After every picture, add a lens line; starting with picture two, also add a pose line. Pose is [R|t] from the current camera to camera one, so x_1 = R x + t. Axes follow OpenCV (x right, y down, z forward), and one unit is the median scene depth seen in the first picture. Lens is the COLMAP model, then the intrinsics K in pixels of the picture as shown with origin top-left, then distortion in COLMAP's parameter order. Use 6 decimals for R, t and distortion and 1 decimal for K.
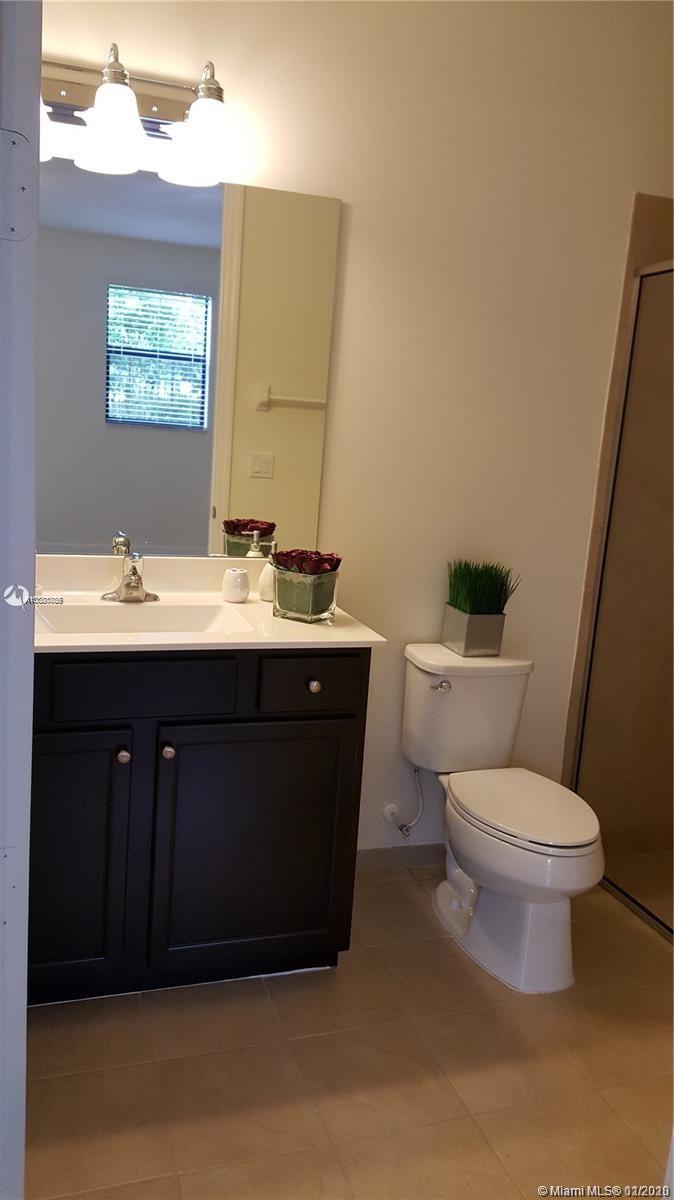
lens RADIAL K [[937.4, 0, 334.9], [0, 937.4, 598.8], [0, 0, 1]] dist [0.034624, -0.048271]
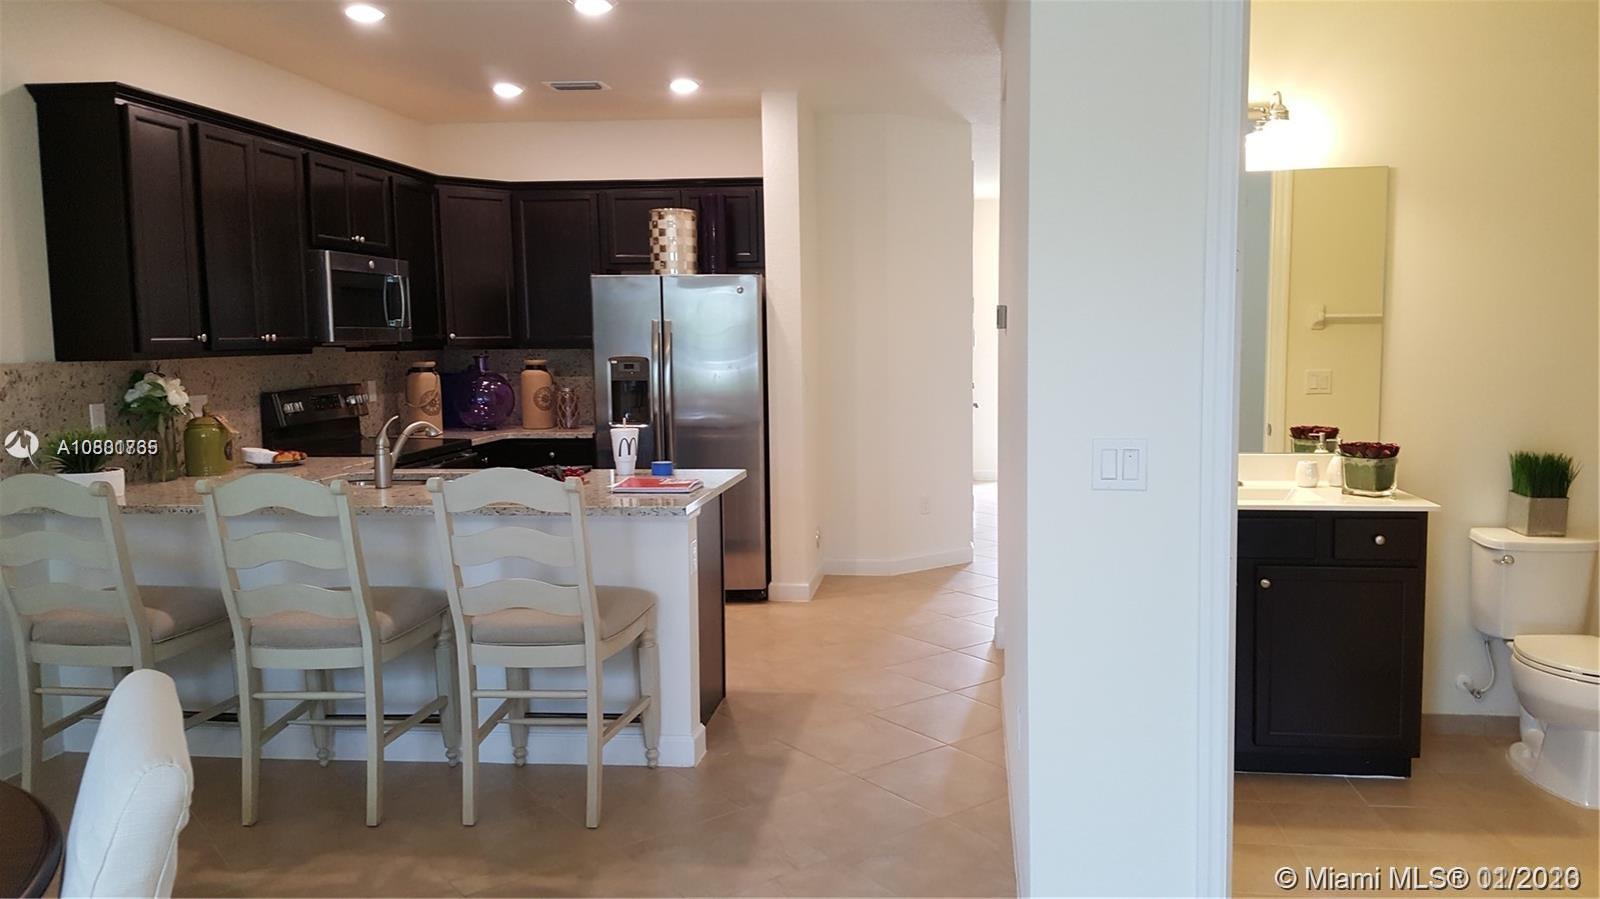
lens RADIAL K [[1249.9, 0, 803.8], [0, 1249.9, 440.5], [0, 0, 1]] dist [0.034624, -0.048271]
pose [[0.898622, -0.041294, -0.436777, 0.022057], [-0.006434, 0.994213, -0.107233, 0.117266], [0.438677, 0.099172, 0.893156, -0.743632]]
